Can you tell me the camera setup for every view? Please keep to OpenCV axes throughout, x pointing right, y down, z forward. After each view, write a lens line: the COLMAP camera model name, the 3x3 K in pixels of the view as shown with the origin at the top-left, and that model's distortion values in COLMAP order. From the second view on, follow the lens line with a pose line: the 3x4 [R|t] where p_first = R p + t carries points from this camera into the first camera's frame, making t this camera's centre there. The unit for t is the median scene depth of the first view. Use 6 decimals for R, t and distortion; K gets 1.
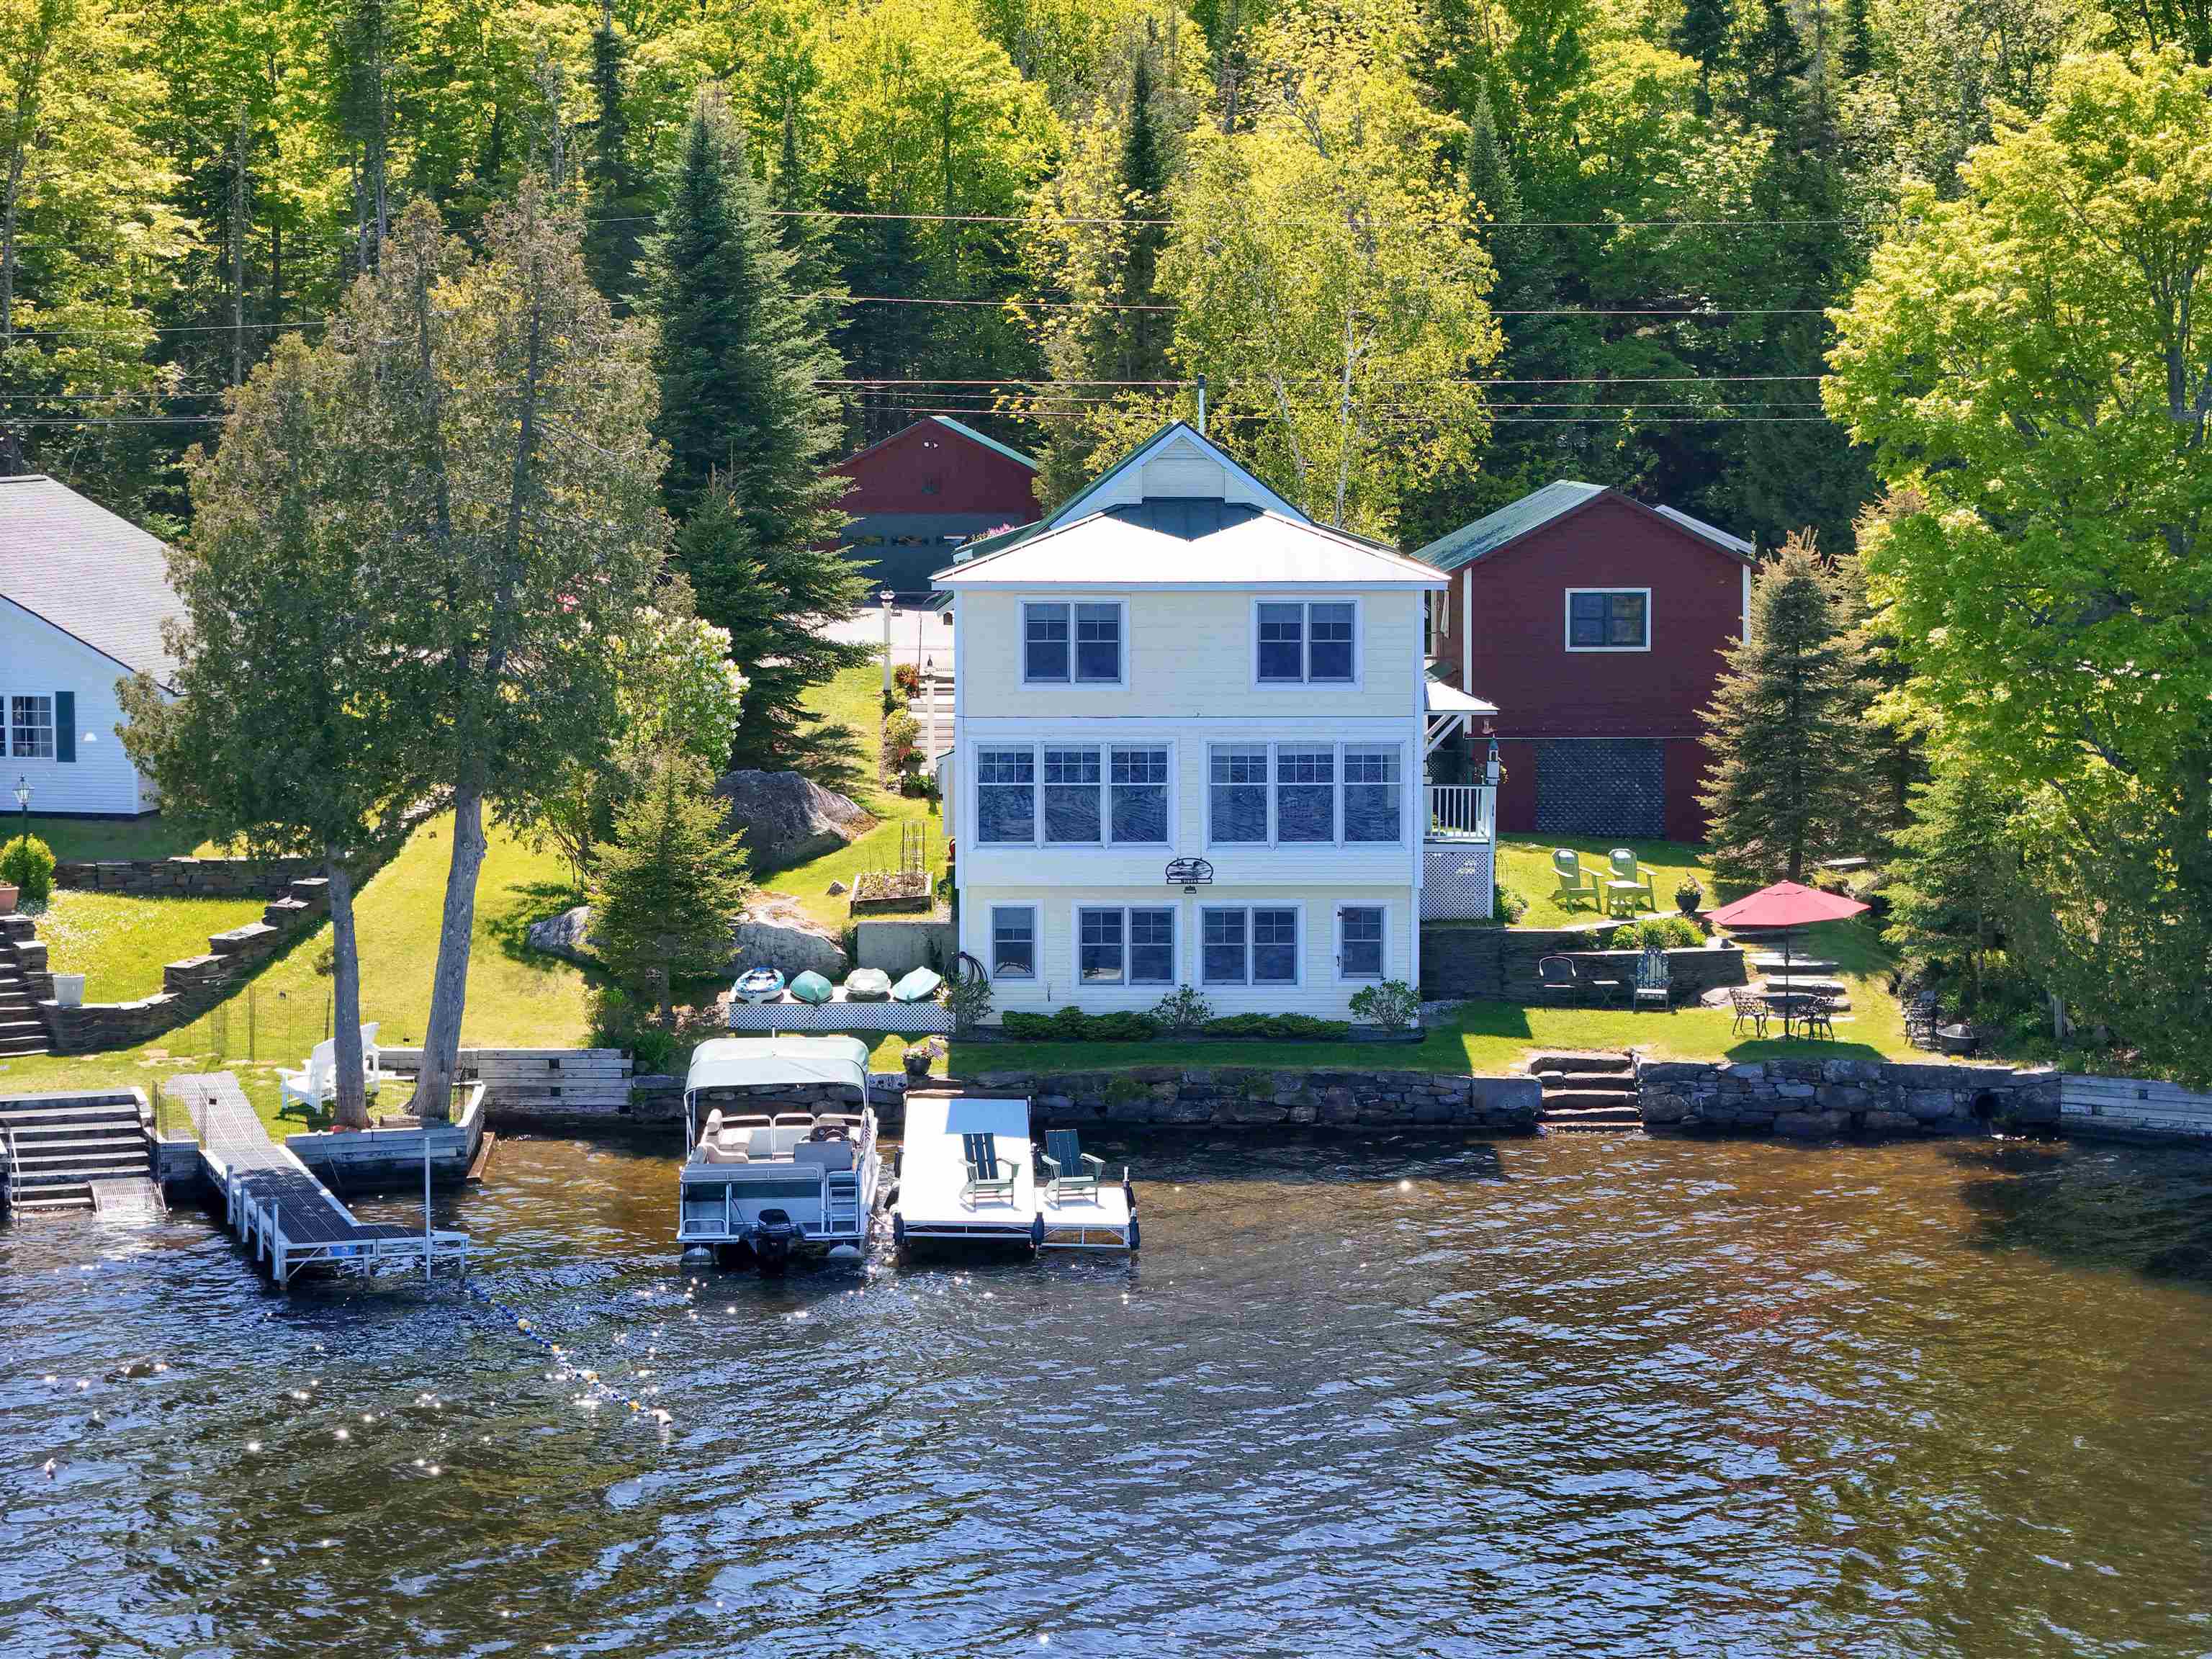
lens RADIAL K [[4412.4, 0, 1106.0], [0, 4412.4, 829.5], [0, 0, 1]] dist [-0.189324, -0.121542]
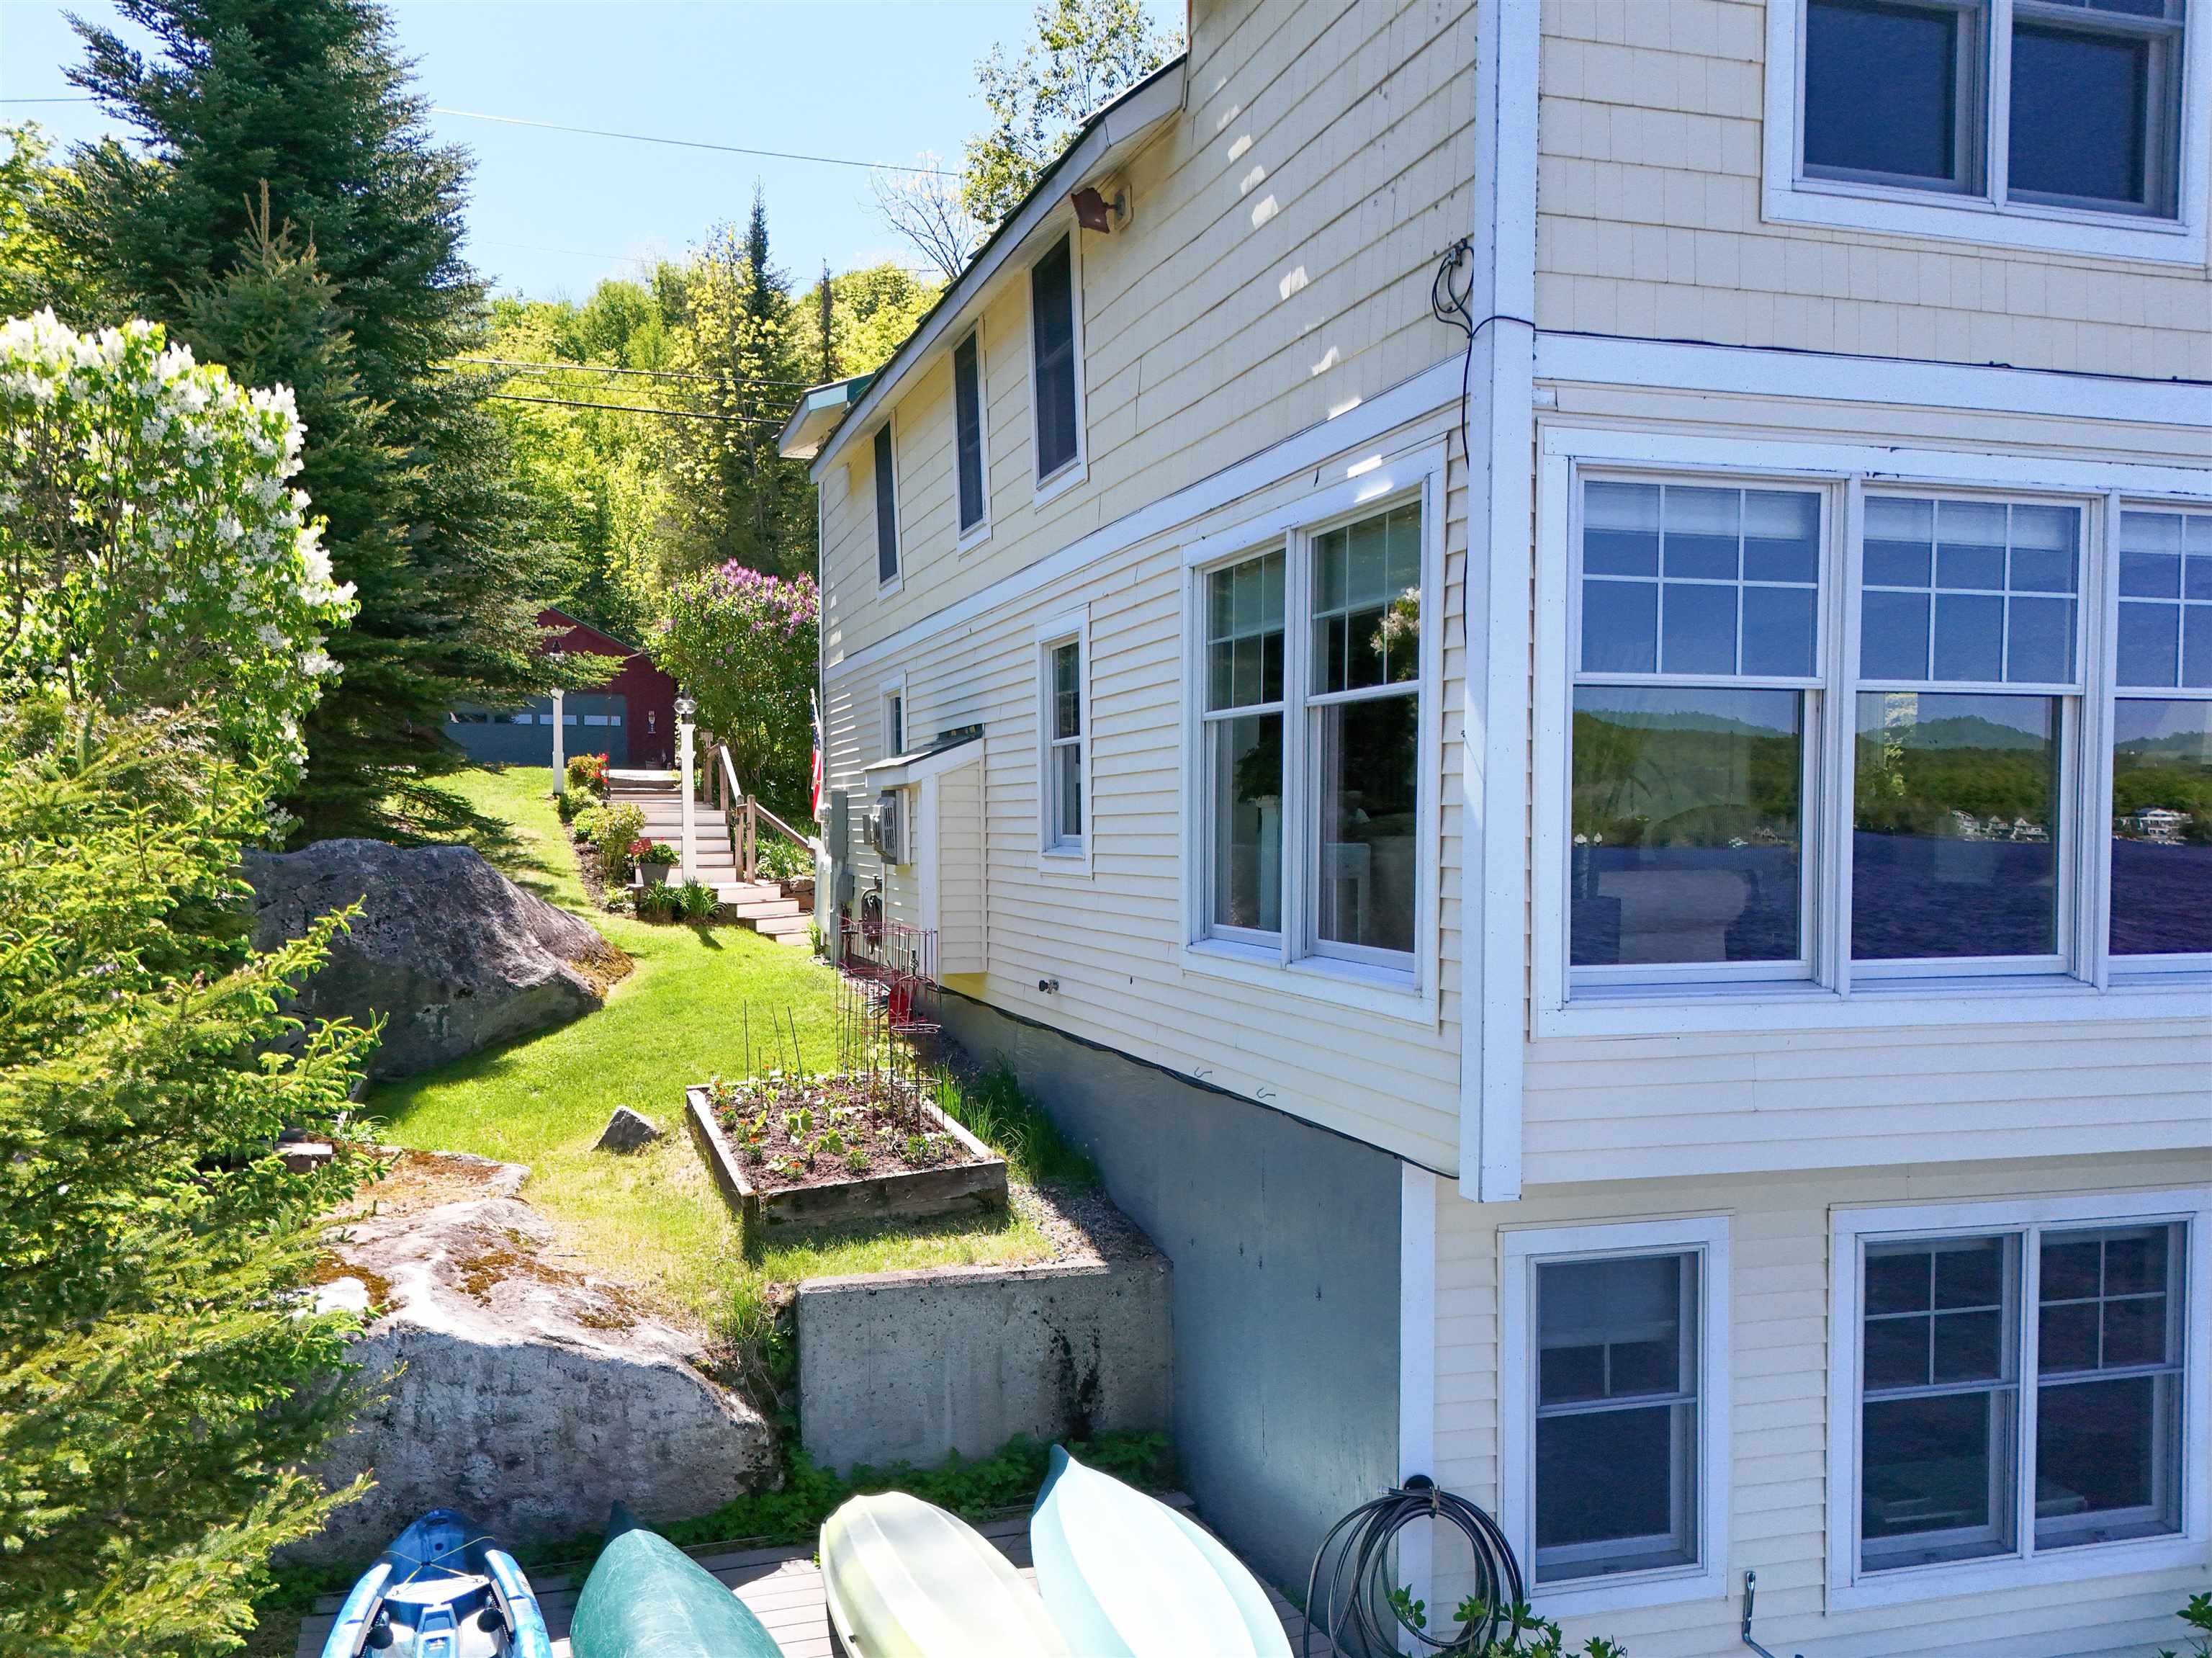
lens RADIAL K [[1890.8, 0, 1044.3], [0, 1890.8, 906.7], [0, 0, 1]] dist [0.001050, -0.000917]
pose [[0.963326, -0.011442, 0.268088, -0.074804], [0.024573, 0.998654, -0.045675, 0.003574], [-0.267205, 0.050588, 0.962311, 0.913169]]
